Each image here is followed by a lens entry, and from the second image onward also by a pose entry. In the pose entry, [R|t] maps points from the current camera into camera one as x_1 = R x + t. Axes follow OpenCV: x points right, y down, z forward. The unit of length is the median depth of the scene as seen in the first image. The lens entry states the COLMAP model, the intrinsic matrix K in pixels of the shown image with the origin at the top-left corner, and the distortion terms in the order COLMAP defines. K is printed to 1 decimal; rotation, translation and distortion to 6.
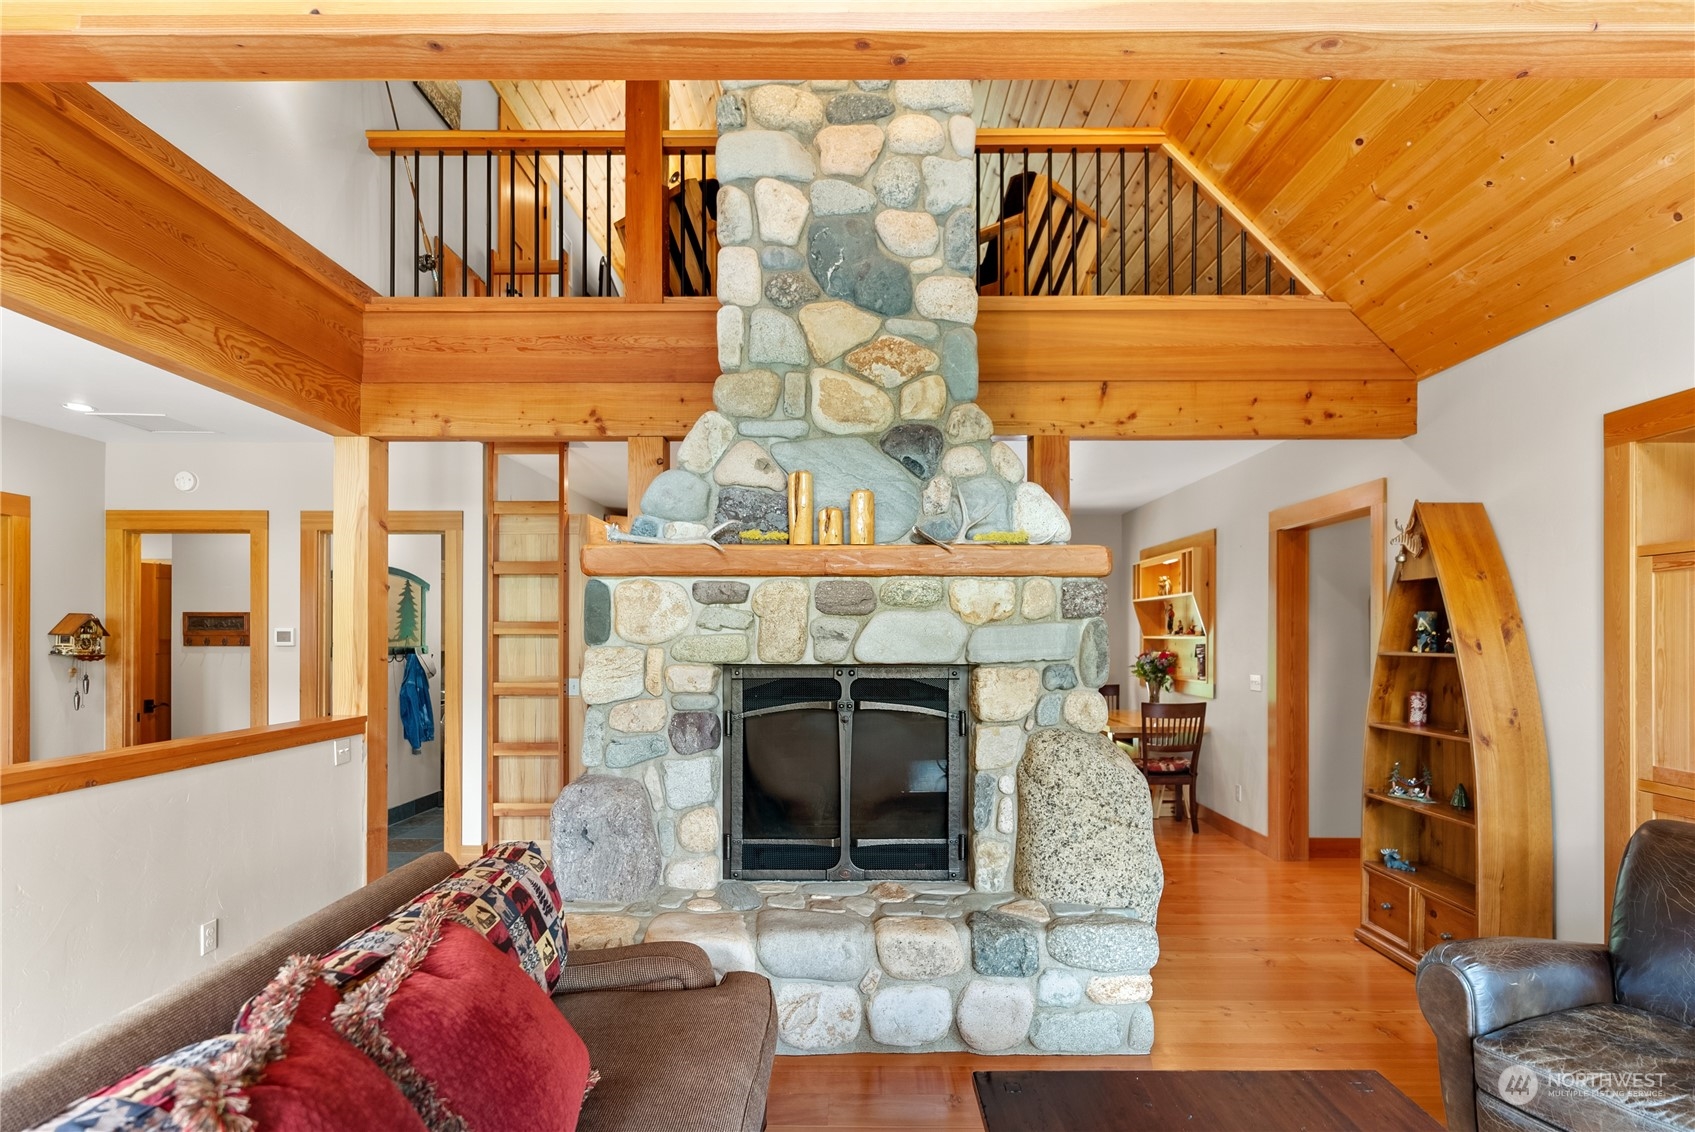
lens RADIAL K [[863.4, 0, 850.3], [0, 863.4, 633.9], [0, 0, 1]] dist [0.000311, -0.000439]
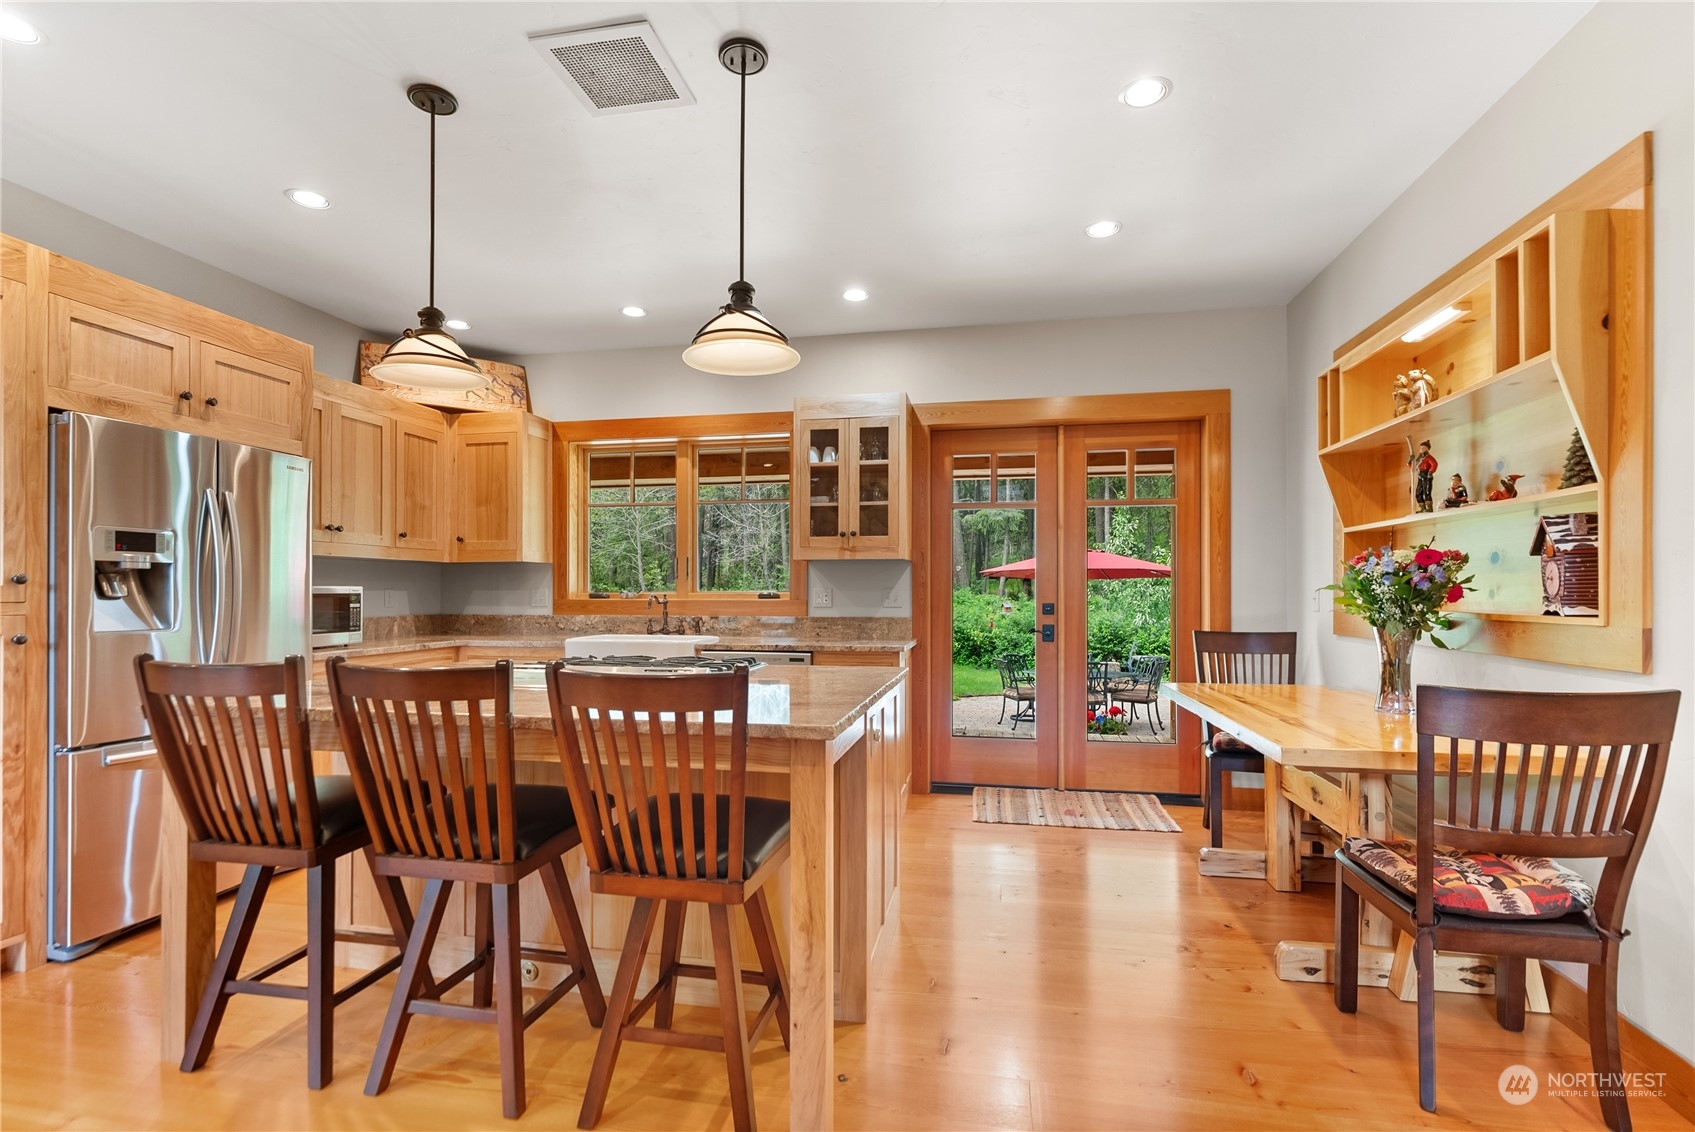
lens RADIAL K [[763.7, 0, 844.7], [0, 763.7, 590.0], [0, 0, 1]] dist [0.001017, -0.000375]
pose [[0.983956, 0.001113, -0.178408, 0.334242], [-0.000562, 0.999995, 0.003136, 0.080919], [0.178410, -0.002986, 0.983952, 1.239675]]
